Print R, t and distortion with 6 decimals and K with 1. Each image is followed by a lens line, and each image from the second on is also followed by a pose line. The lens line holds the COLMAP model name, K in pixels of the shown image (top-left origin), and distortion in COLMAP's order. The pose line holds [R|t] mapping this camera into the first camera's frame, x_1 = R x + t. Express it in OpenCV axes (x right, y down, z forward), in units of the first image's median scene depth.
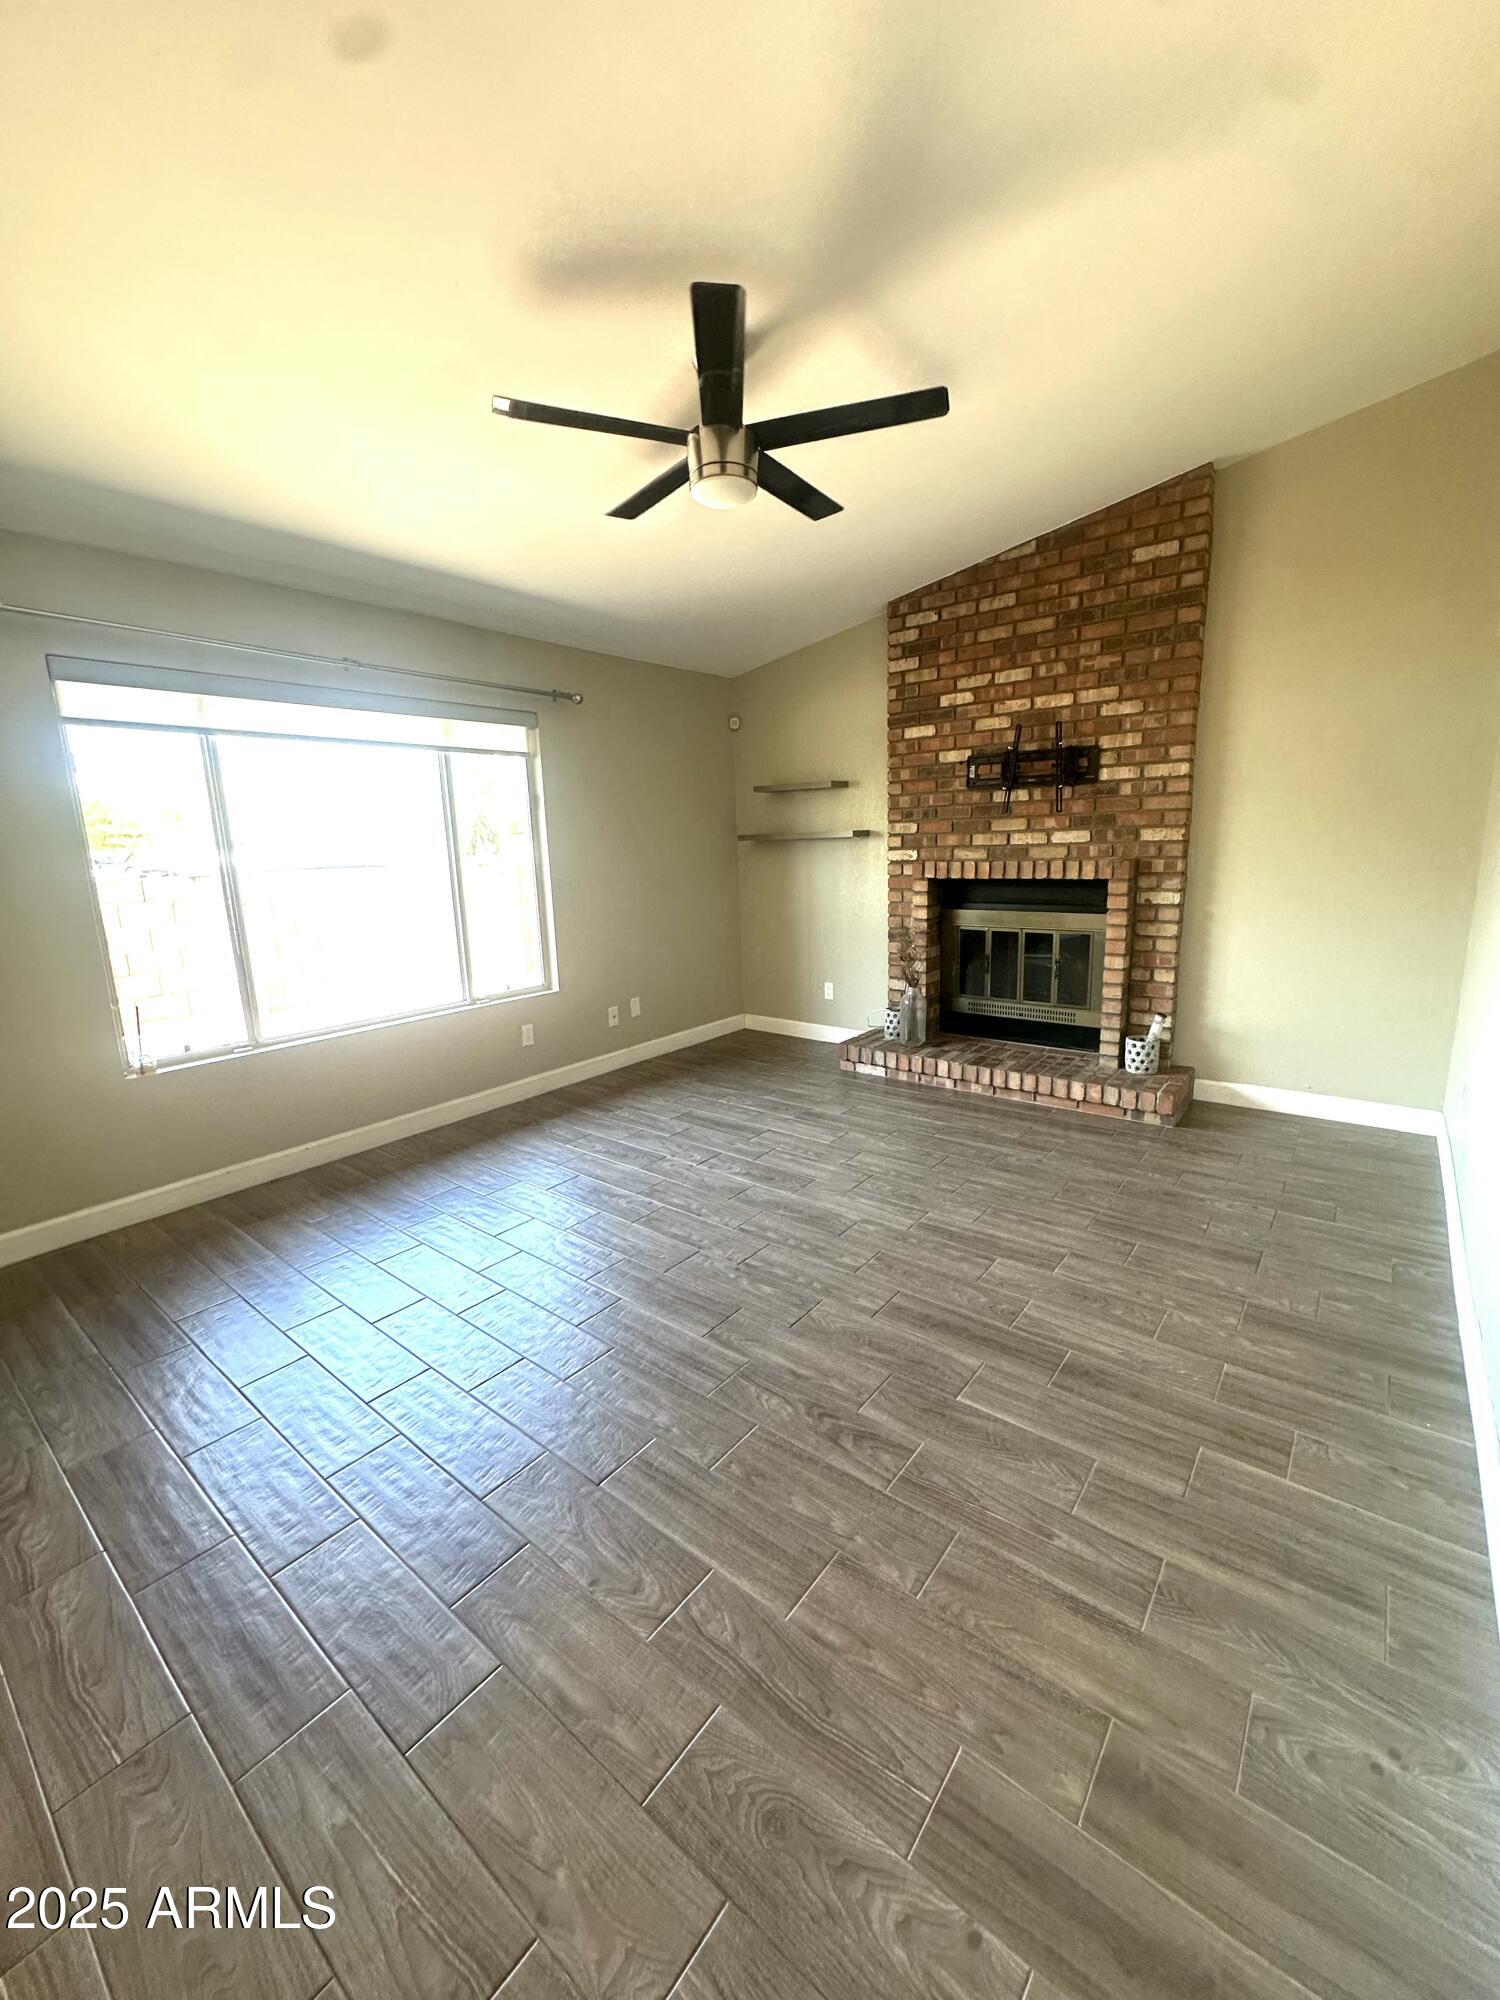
lens RADIAL K [[804.6, 0, 750.2], [0, 804.6, 1003.1], [0, 0, 1]] dist [-0.004956, 0.000949]
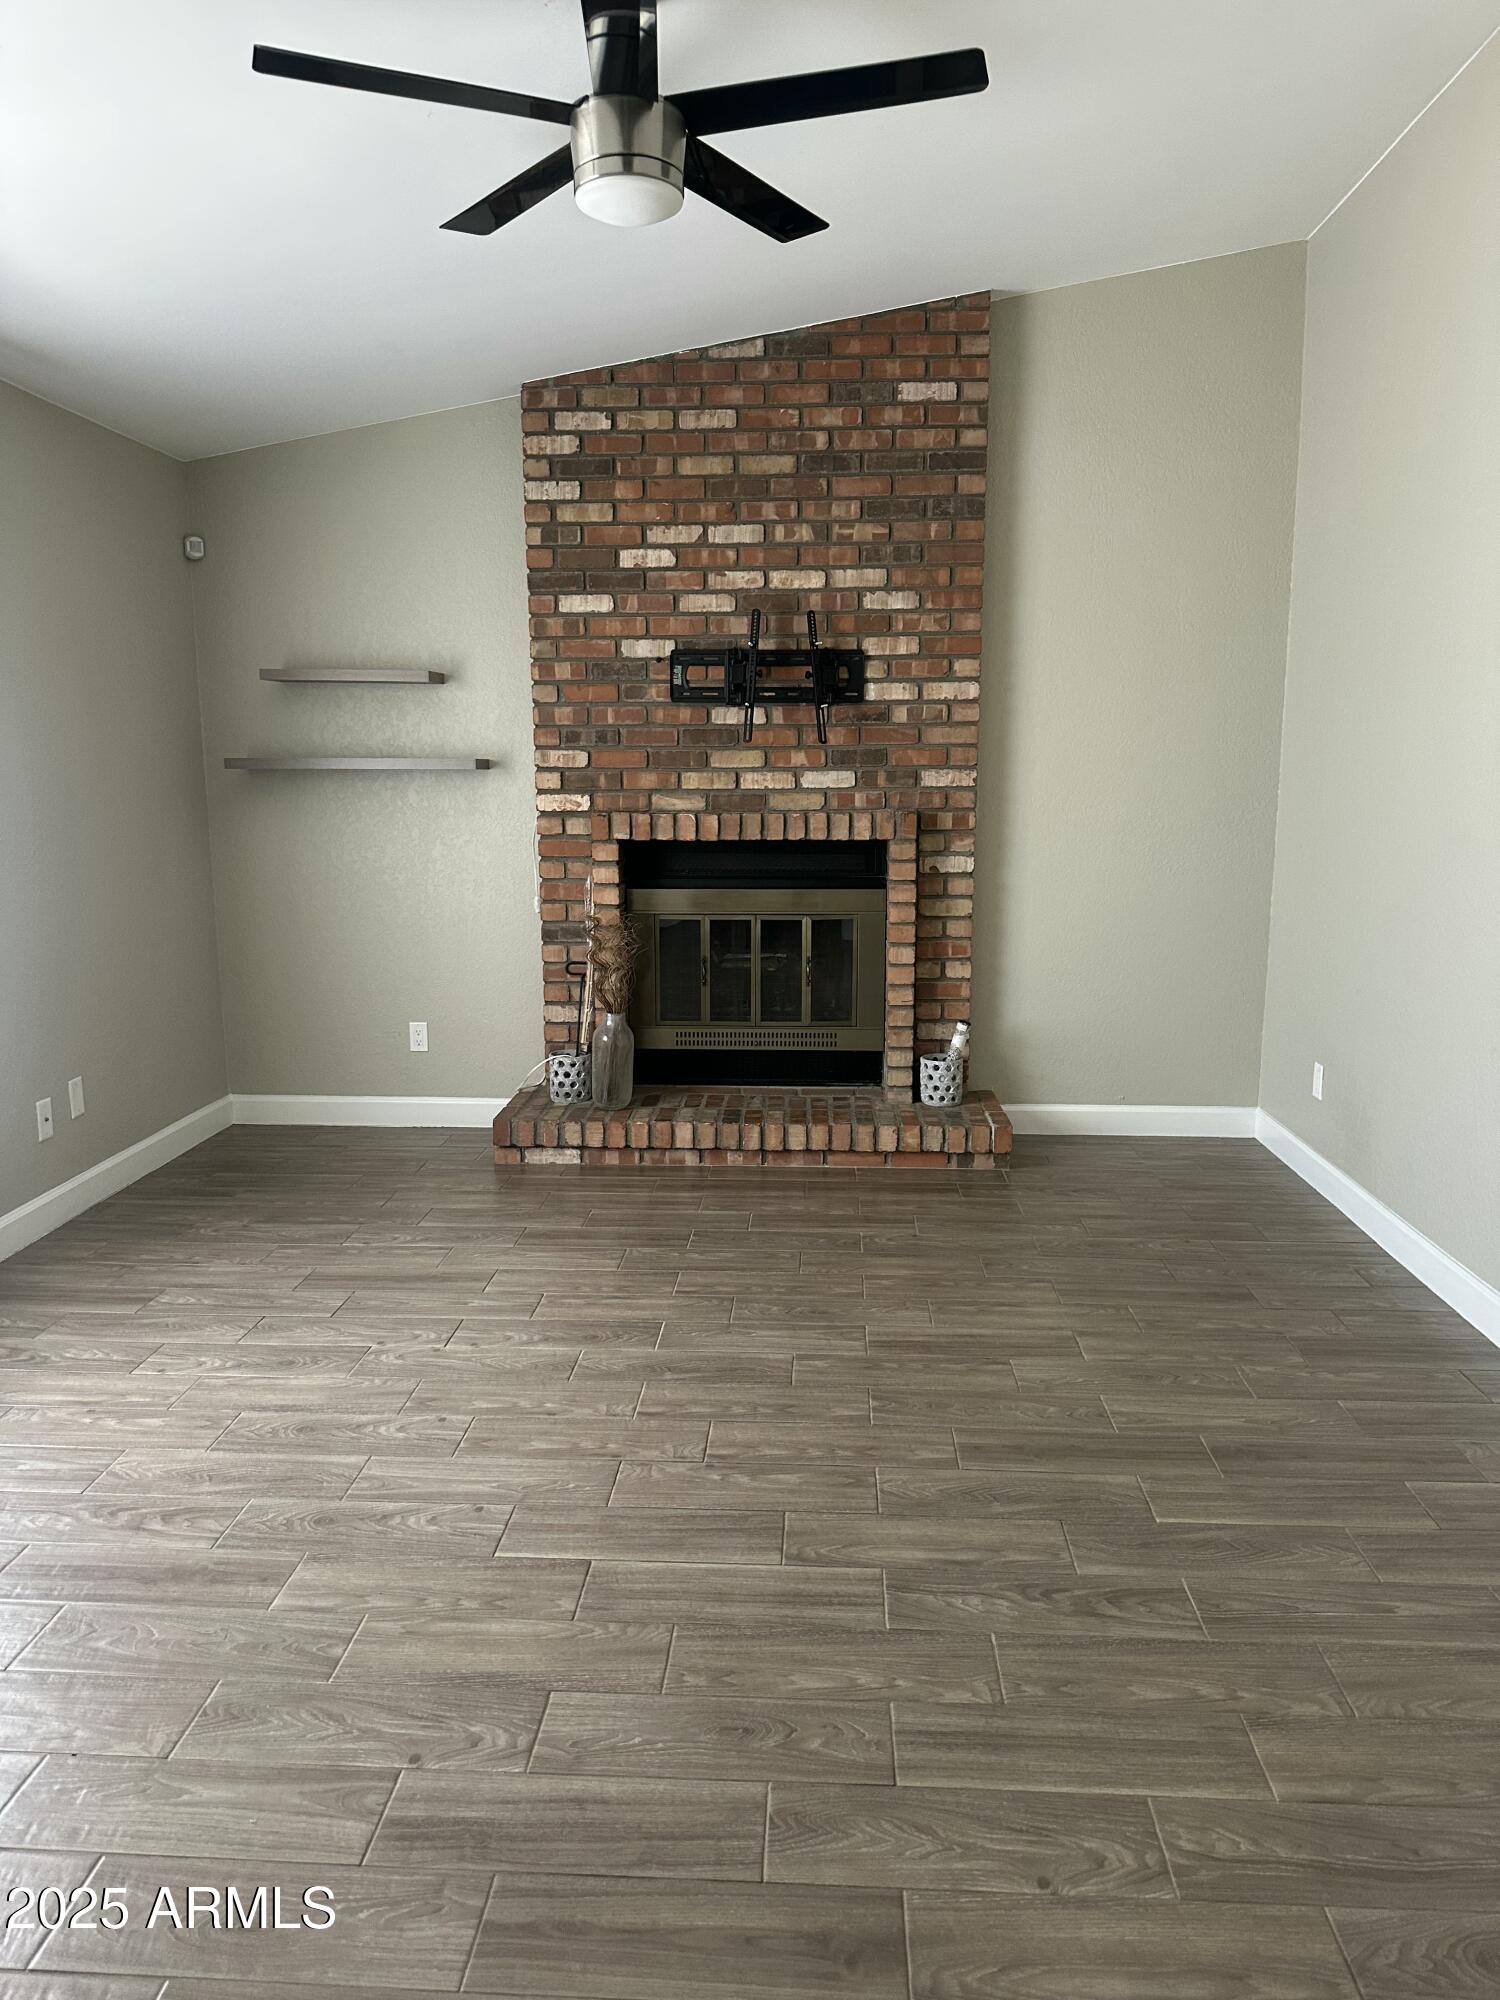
lens RADIAL K [[1395.7, 0, 766.5], [0, 1395.7, 1034.1], [0, 0, 1]] dist [0.041476, -0.042437]
pose [[0.817189, -0.080630, 0.570702, -0.365151], [0.092457, 0.995682, 0.008284, -0.002392], [-0.568906, 0.045996, 0.821115, 0.052343]]
